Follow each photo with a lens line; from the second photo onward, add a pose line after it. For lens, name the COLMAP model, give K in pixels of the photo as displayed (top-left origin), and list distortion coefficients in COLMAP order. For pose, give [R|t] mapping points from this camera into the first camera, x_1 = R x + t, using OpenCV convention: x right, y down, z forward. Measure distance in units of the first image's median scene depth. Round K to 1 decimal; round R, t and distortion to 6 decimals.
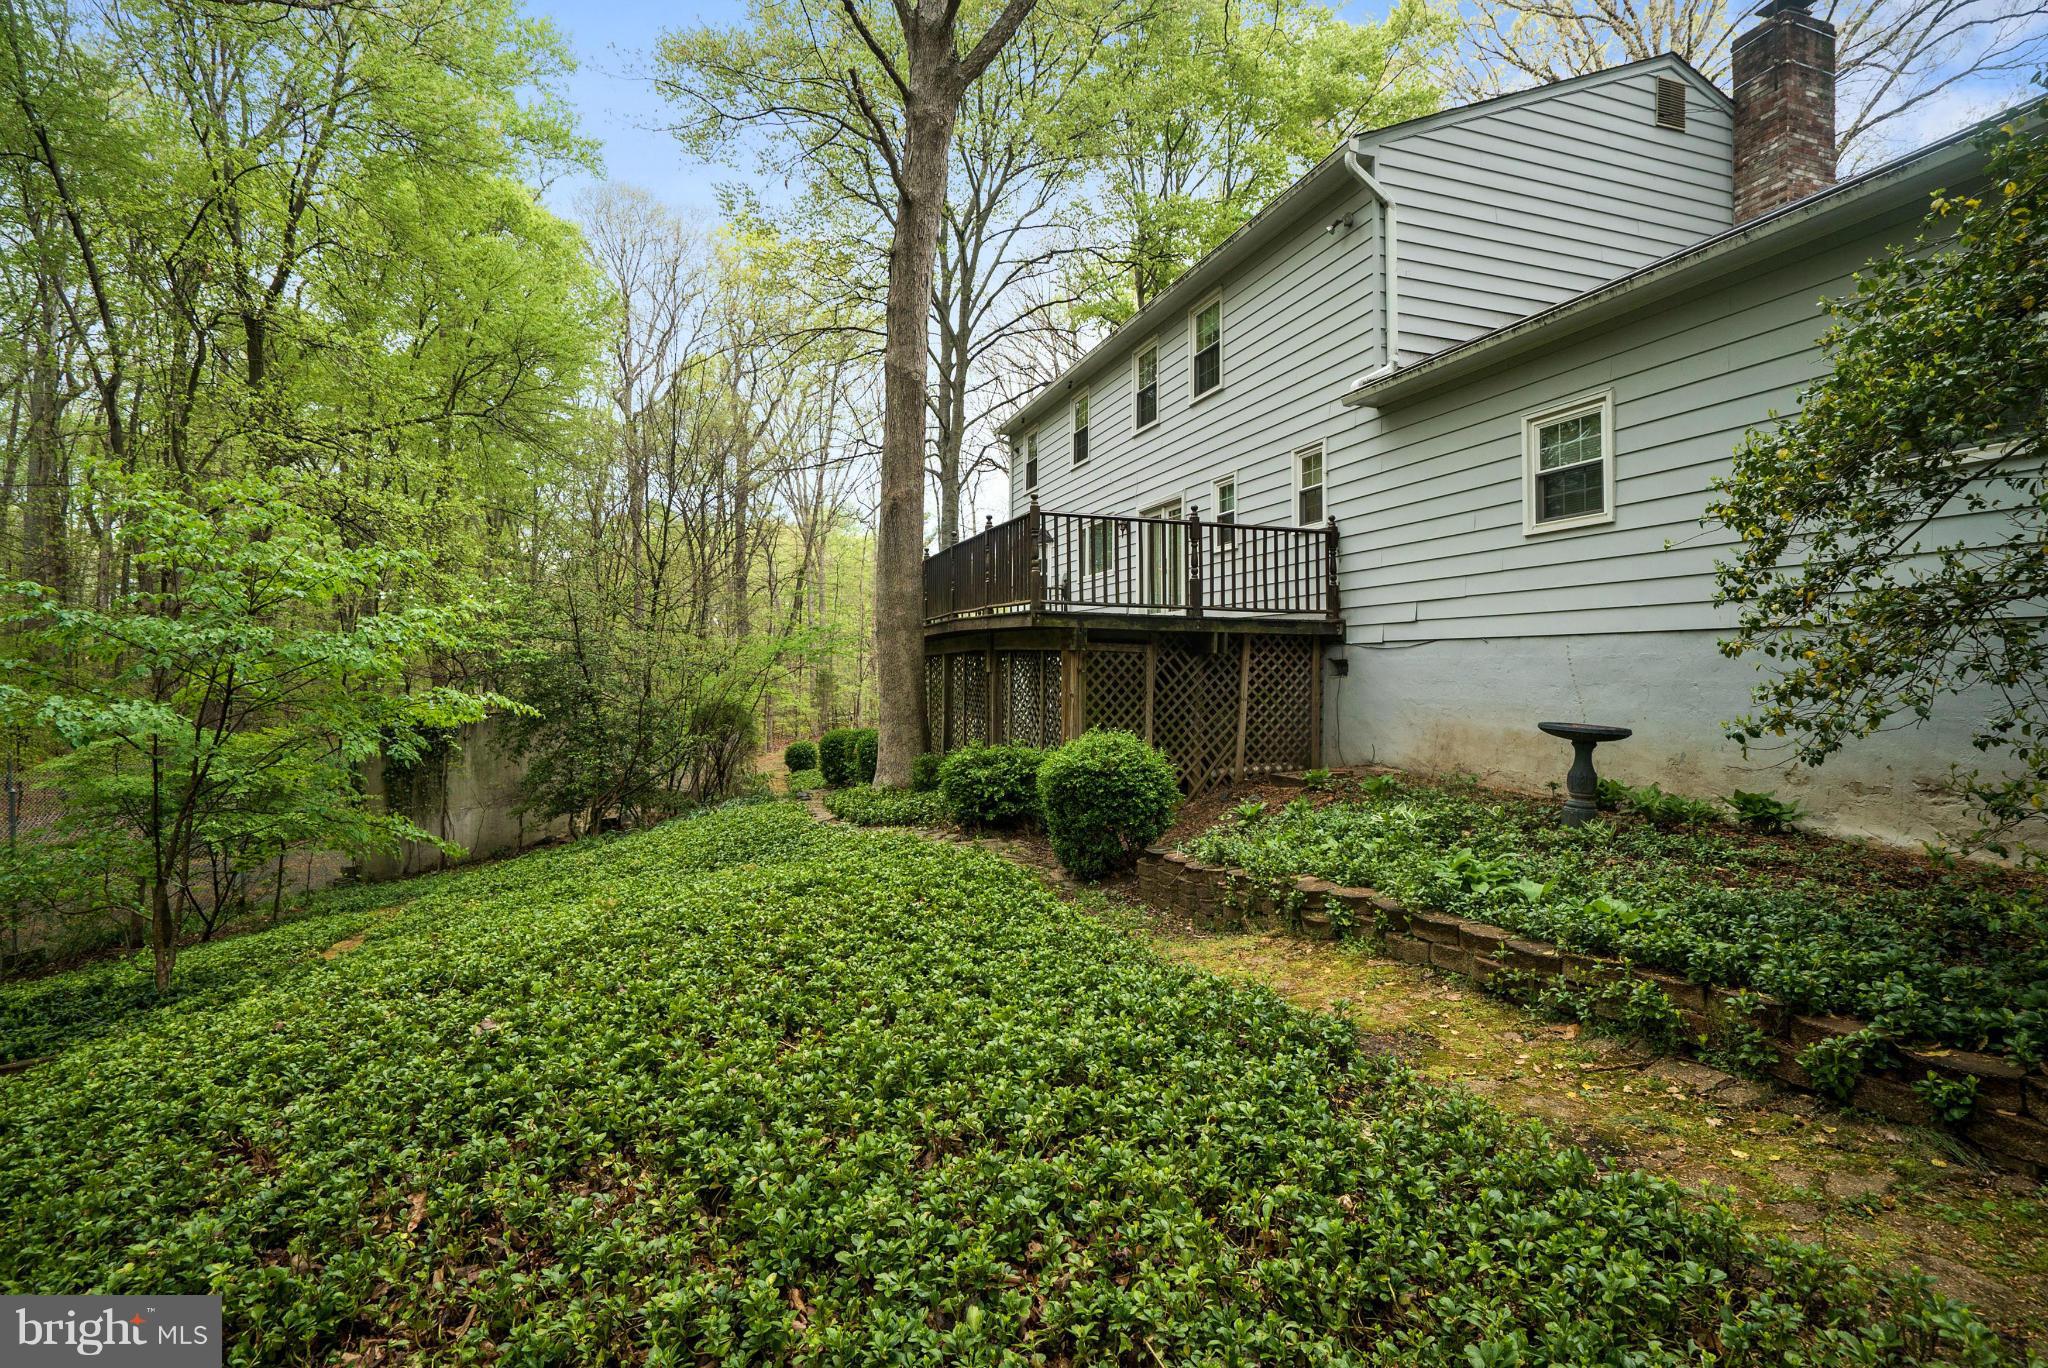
lens RADIAL K [[942.3, 0, 1023.0], [0, 942.3, 681.5], [0, 0, 1]] dist [-0.037751, 0.009279]
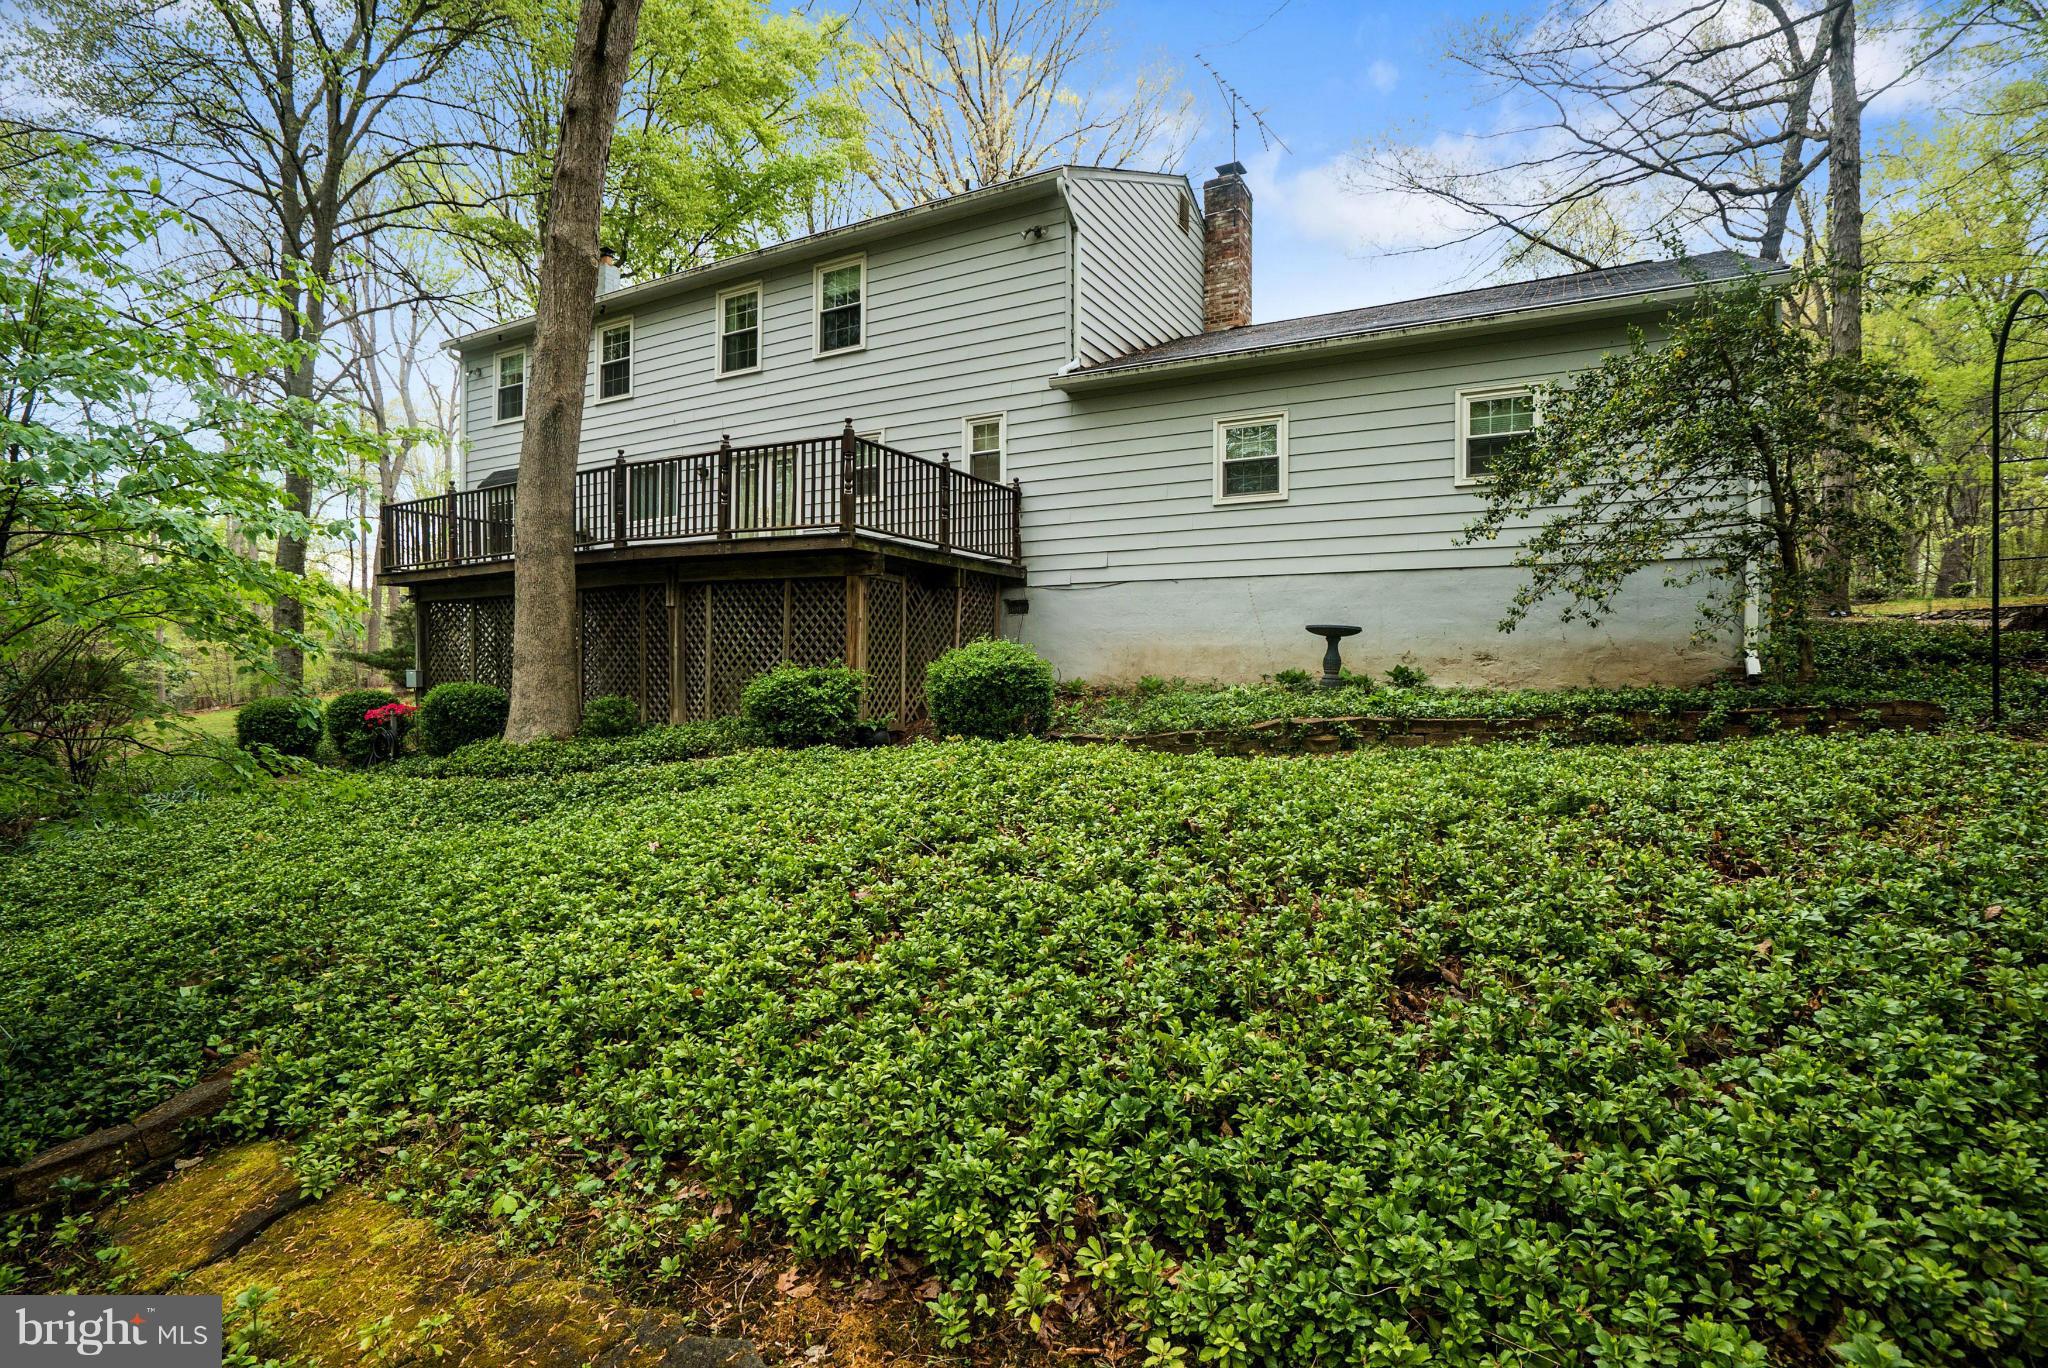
lens RADIAL K [[942.3, 0, 1023.0], [0, 942.3, 681.5], [0, 0, 1]] dist [-0.037751, 0.009279]
pose [[0.748304, -0.016194, 0.663158, -0.480170], [0.007586, 0.999846, 0.015856, 0.065272], [-0.663313, -0.006835, 0.748311, 0.106402]]
